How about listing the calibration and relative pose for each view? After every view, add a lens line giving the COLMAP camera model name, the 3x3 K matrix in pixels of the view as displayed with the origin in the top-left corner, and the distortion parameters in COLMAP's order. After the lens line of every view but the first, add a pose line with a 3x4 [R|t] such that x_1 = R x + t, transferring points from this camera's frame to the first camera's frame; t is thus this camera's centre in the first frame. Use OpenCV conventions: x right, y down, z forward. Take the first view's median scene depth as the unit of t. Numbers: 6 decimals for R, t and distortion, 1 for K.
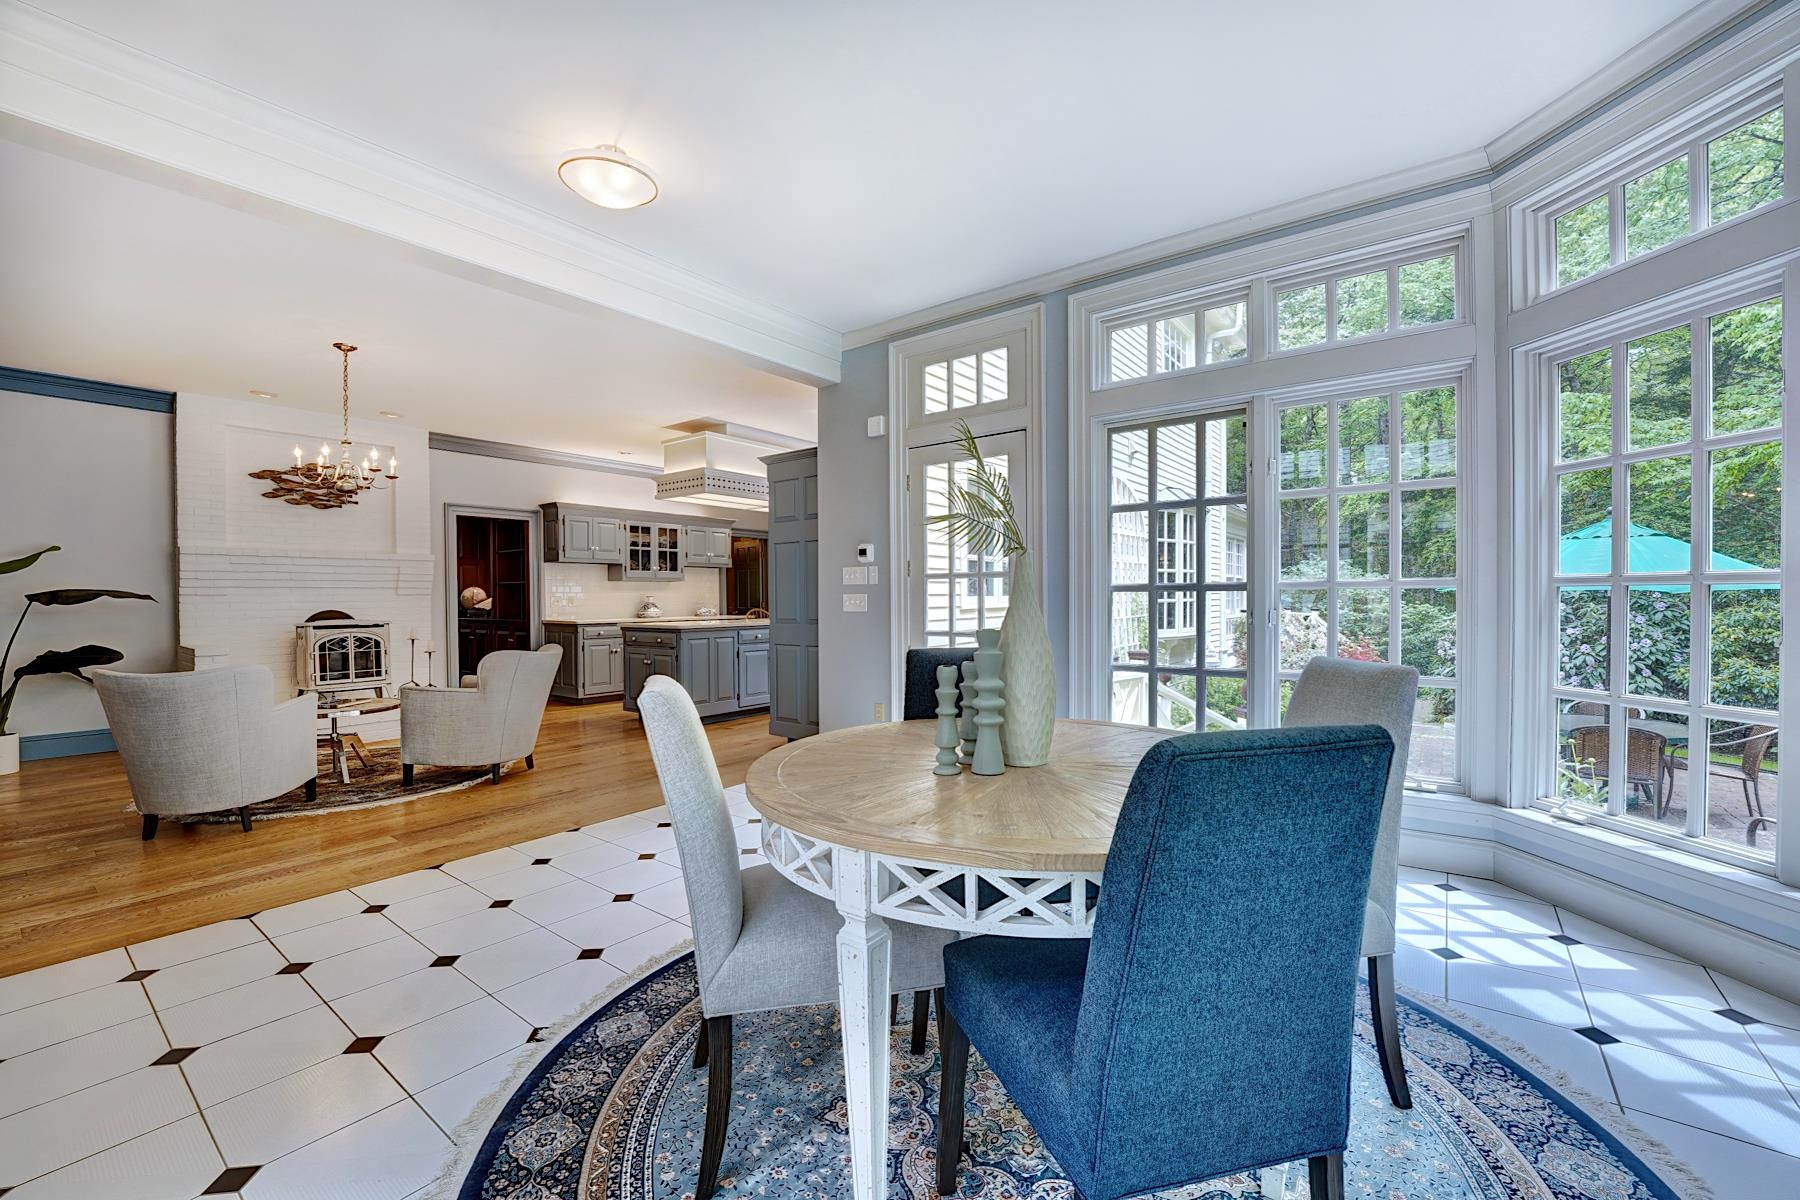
lens RADIAL K [[731.9, 0, 904.2], [0, 731.9, 604.4], [0, 0, 1]] dist [-0.026814, 0.002799]
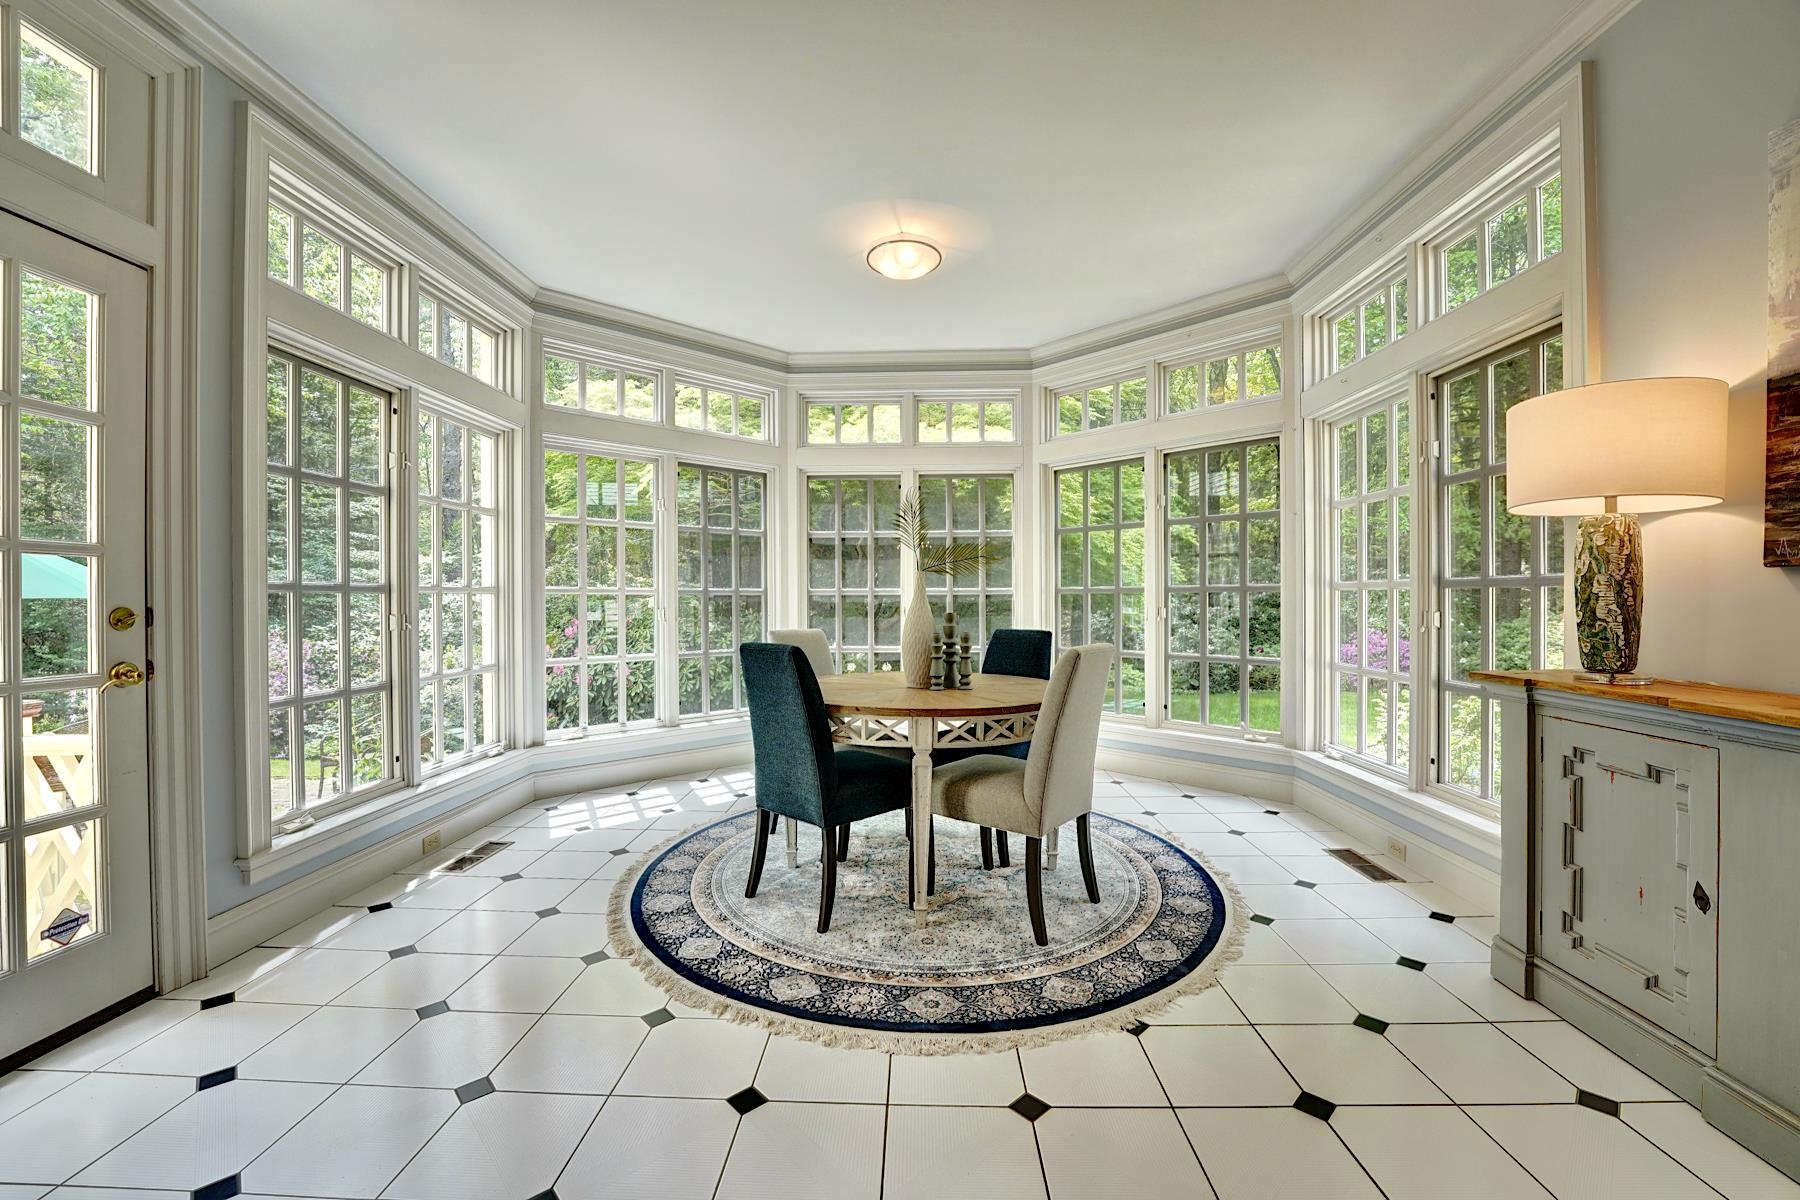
lens RADIAL K [[731.9, 0, 894.0], [0, 731.9, 606.1], [0, 0, 1]] dist [-0.026814, 0.002799]
pose [[-0.570639, 0.005010, 0.821185, -0.296763], [0.019564, 0.999781, 0.007495, 0.000324], [-0.820968, 0.020342, -0.570612, 0.476886]]
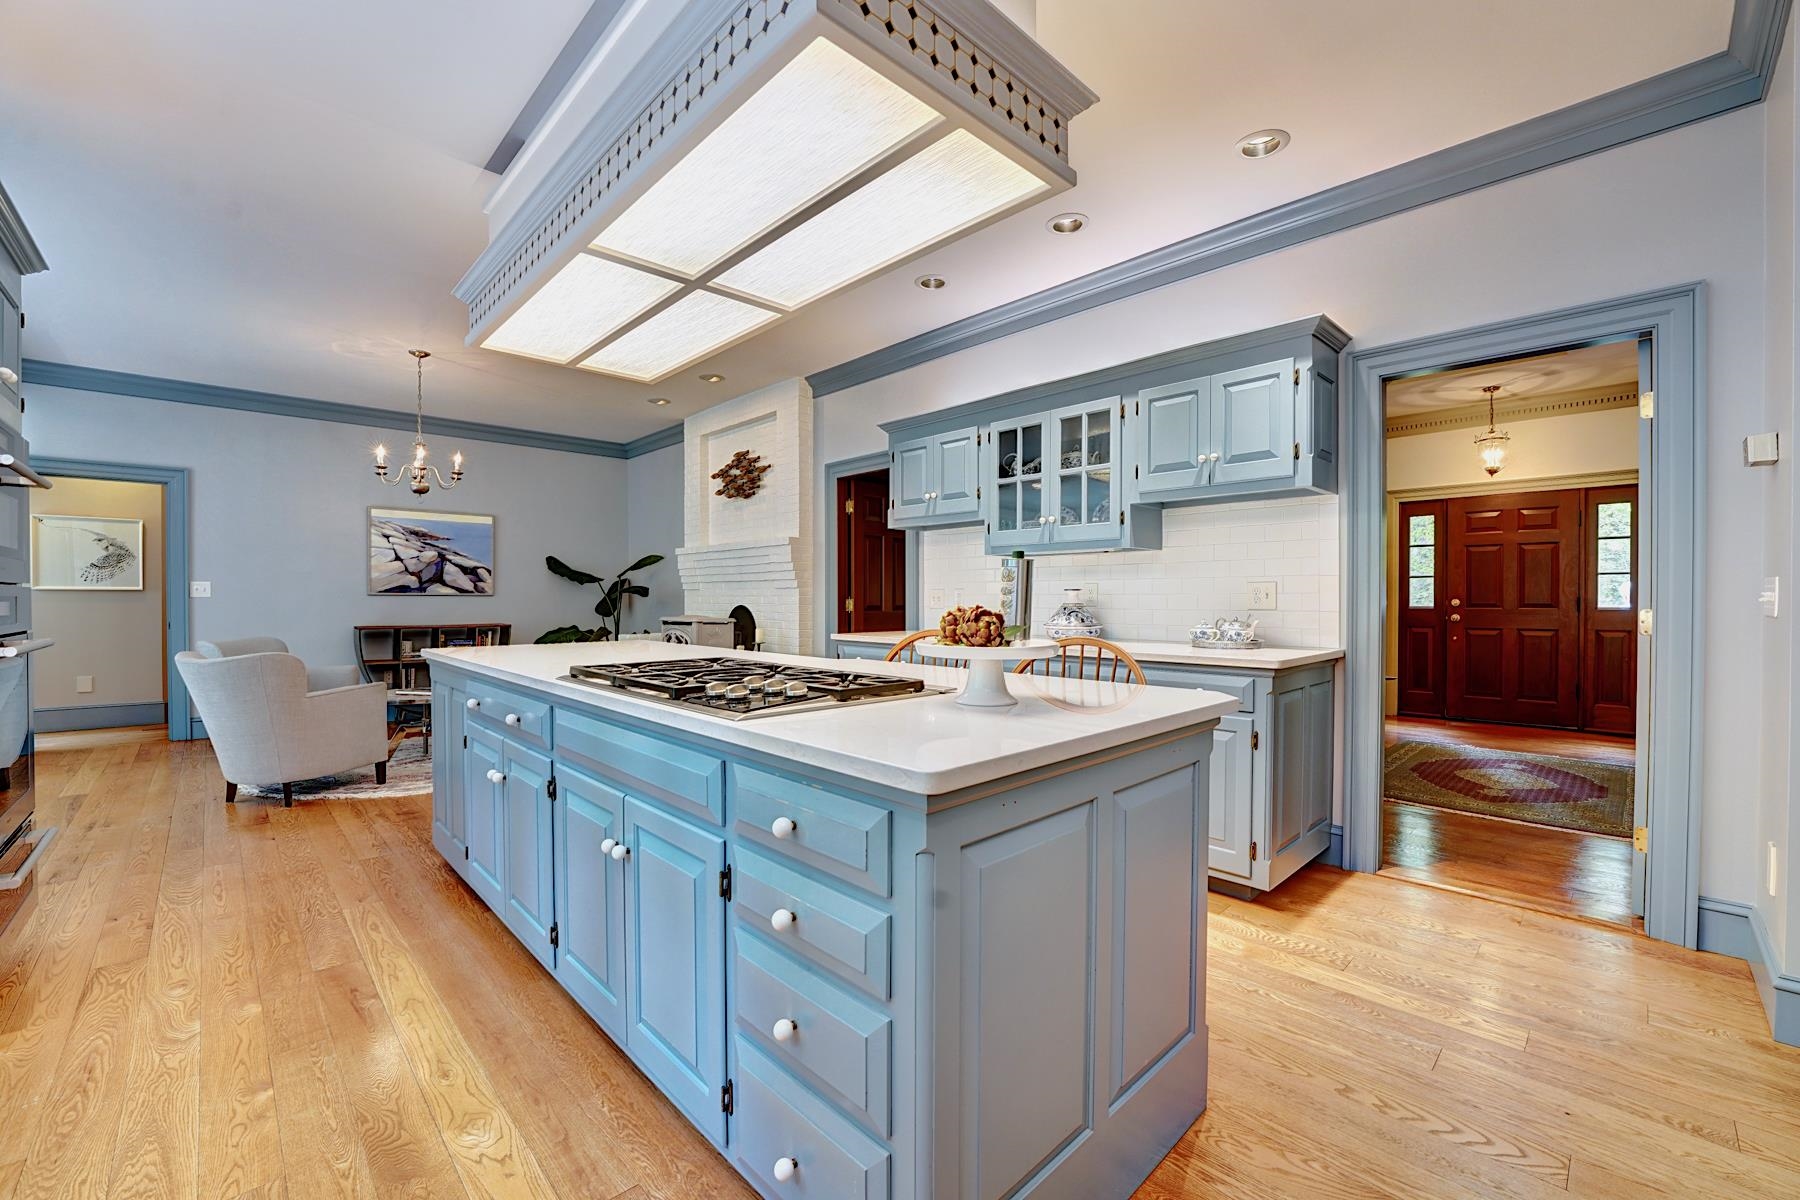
lens RADIAL K [[731.9, 0, 894.0], [0, 731.9, 604.5], [0, 0, 1]] dist [-0.026814, 0.002799]
pose [[-0.167825, 0.018095, -0.985651, 0.099077], [-0.011111, 0.999733, 0.020246, -0.011964], [0.985754, 0.014349, -0.167579, 1.199455]]
